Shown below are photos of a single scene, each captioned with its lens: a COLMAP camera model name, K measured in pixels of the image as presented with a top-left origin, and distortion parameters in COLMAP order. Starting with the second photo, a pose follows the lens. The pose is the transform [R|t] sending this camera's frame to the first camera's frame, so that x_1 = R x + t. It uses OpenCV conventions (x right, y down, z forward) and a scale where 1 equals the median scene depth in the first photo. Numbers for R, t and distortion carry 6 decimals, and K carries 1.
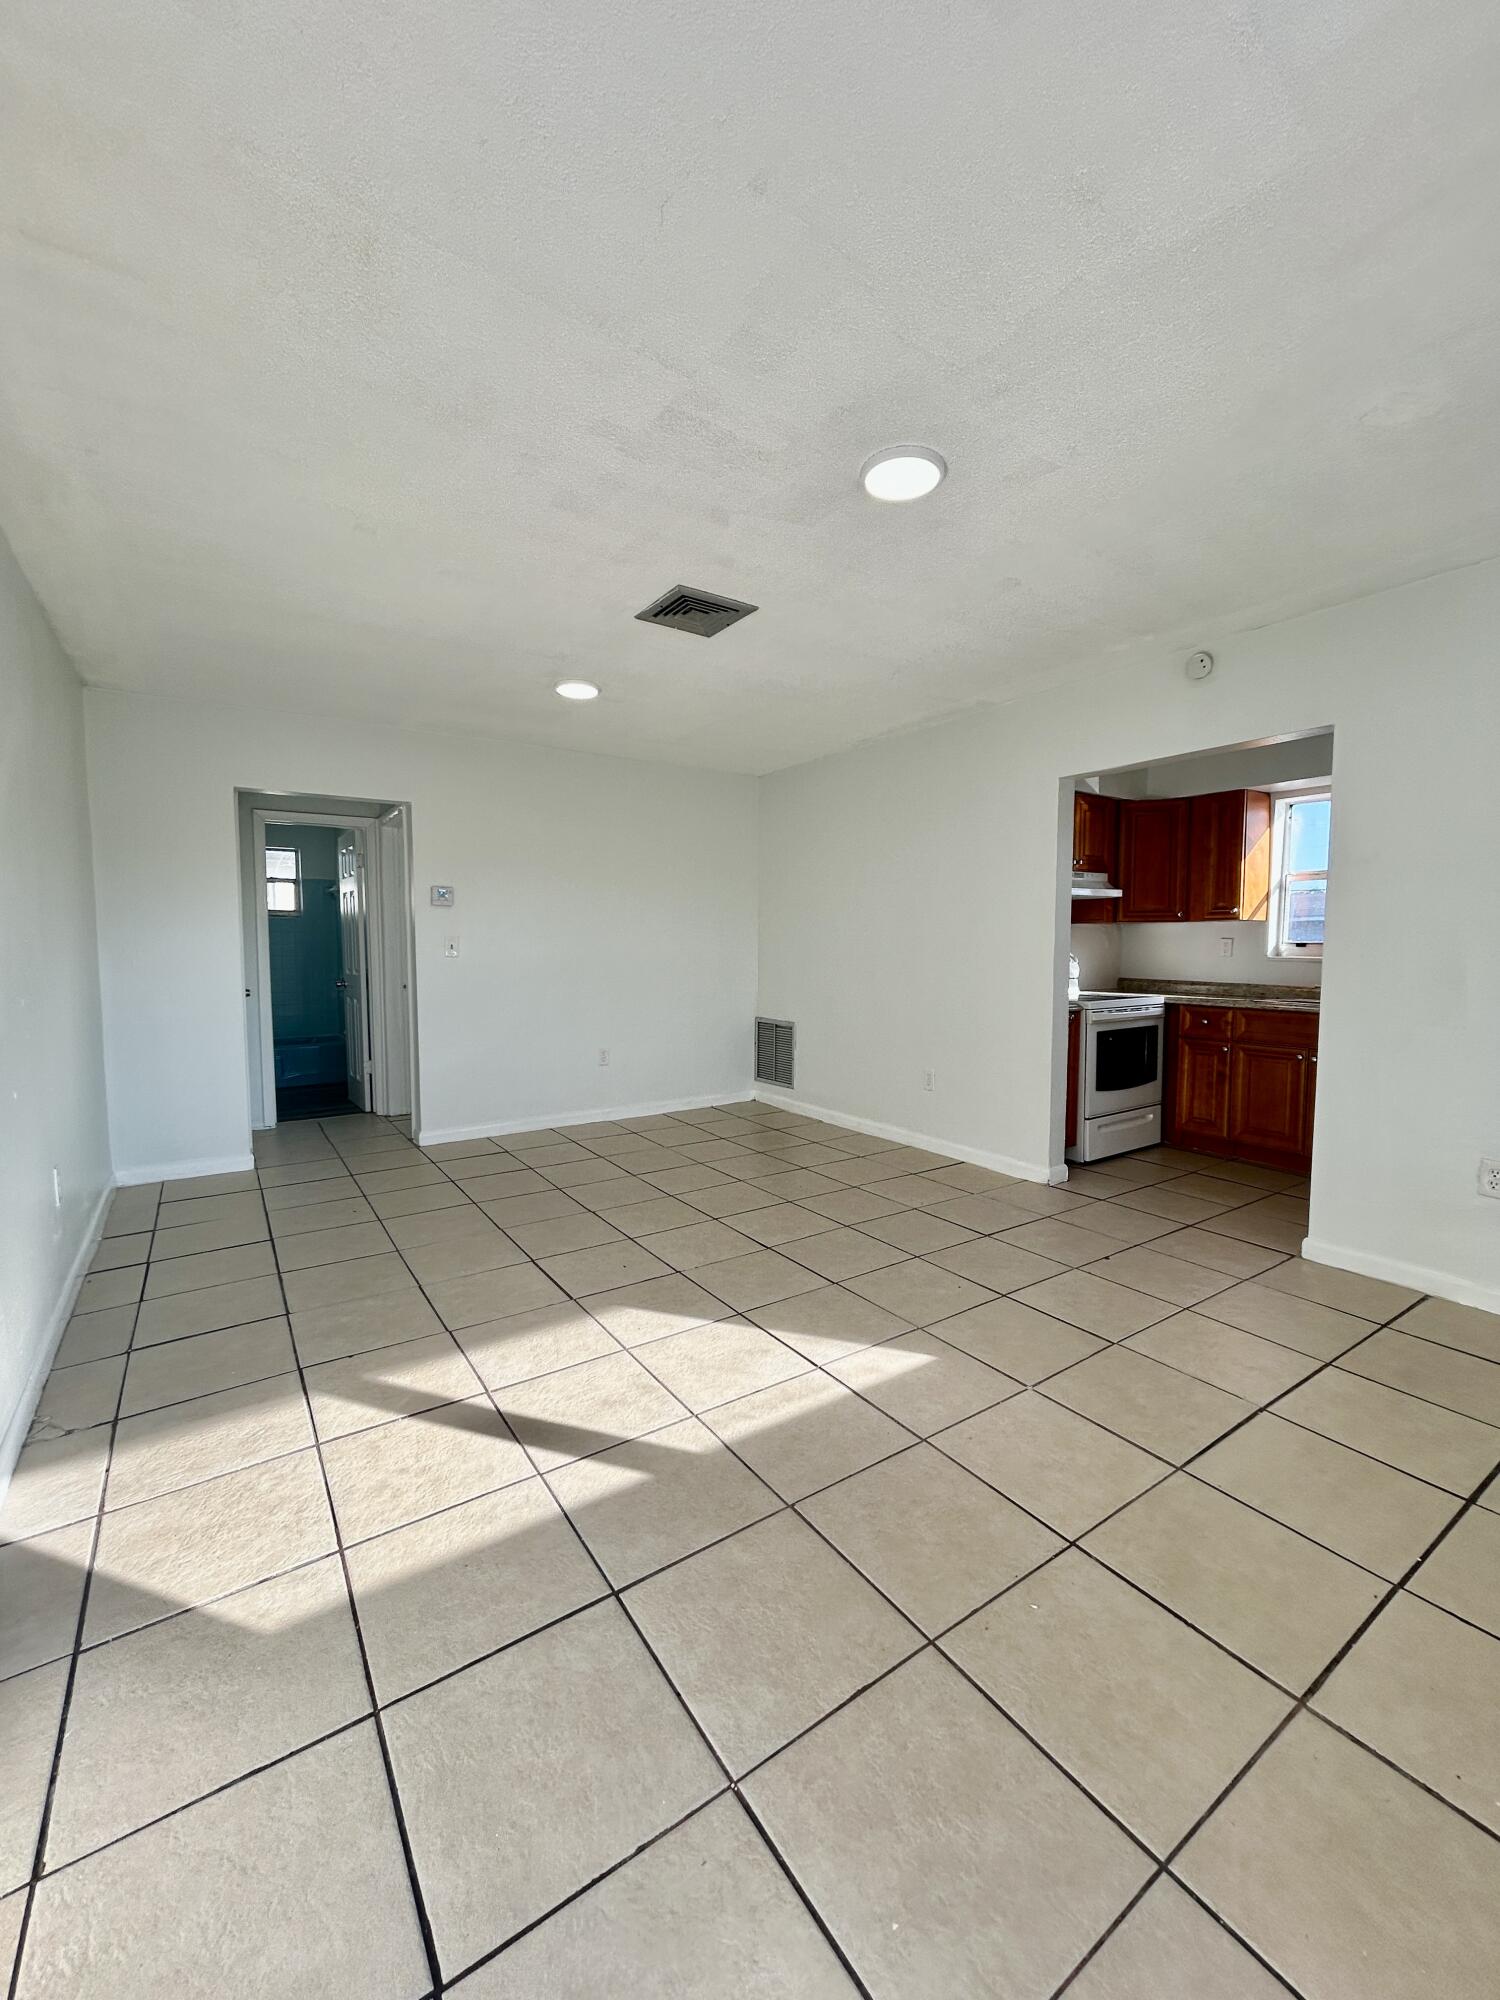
lens RADIAL K [[807.6, 0, 769.1], [0, 807.6, 984.1], [0, 0, 1]] dist [0.004210, -0.000896]
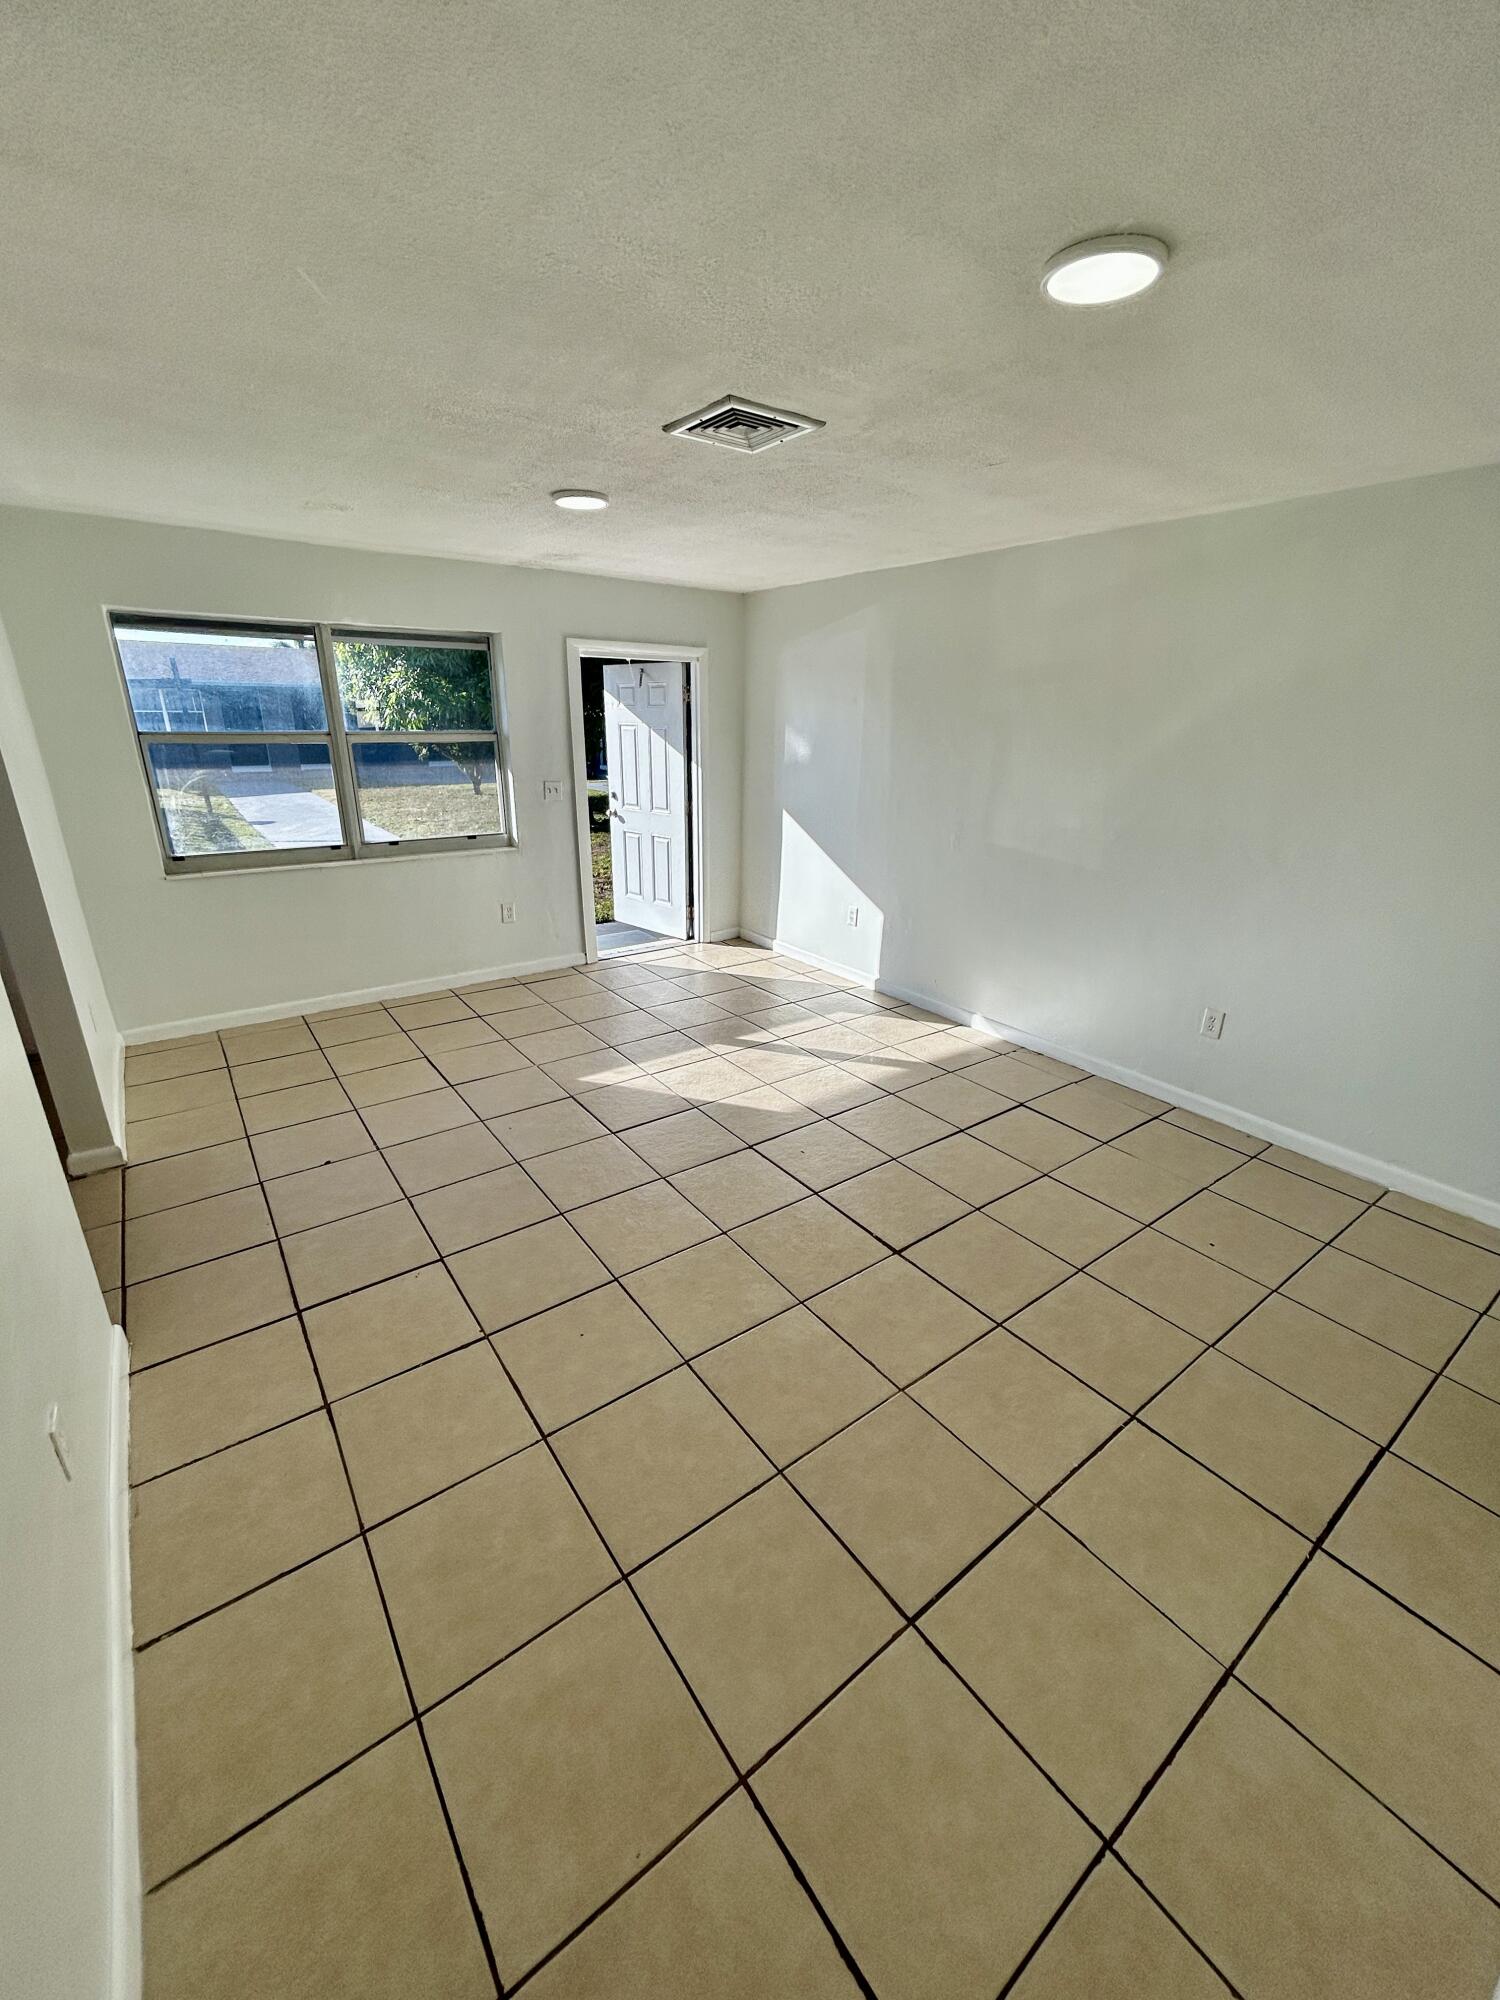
lens RADIAL K [[807.6, 0, 748.4], [0, 807.6, 1004.0], [0, 0, 1]] dist [0.004210, -0.000896]
pose [[-0.999681, -0.000909, -0.025258, -0.103250], [-0.011271, 0.910513, 0.413328, -0.374602], [0.022623, 0.413480, -0.910232, 2.534634]]
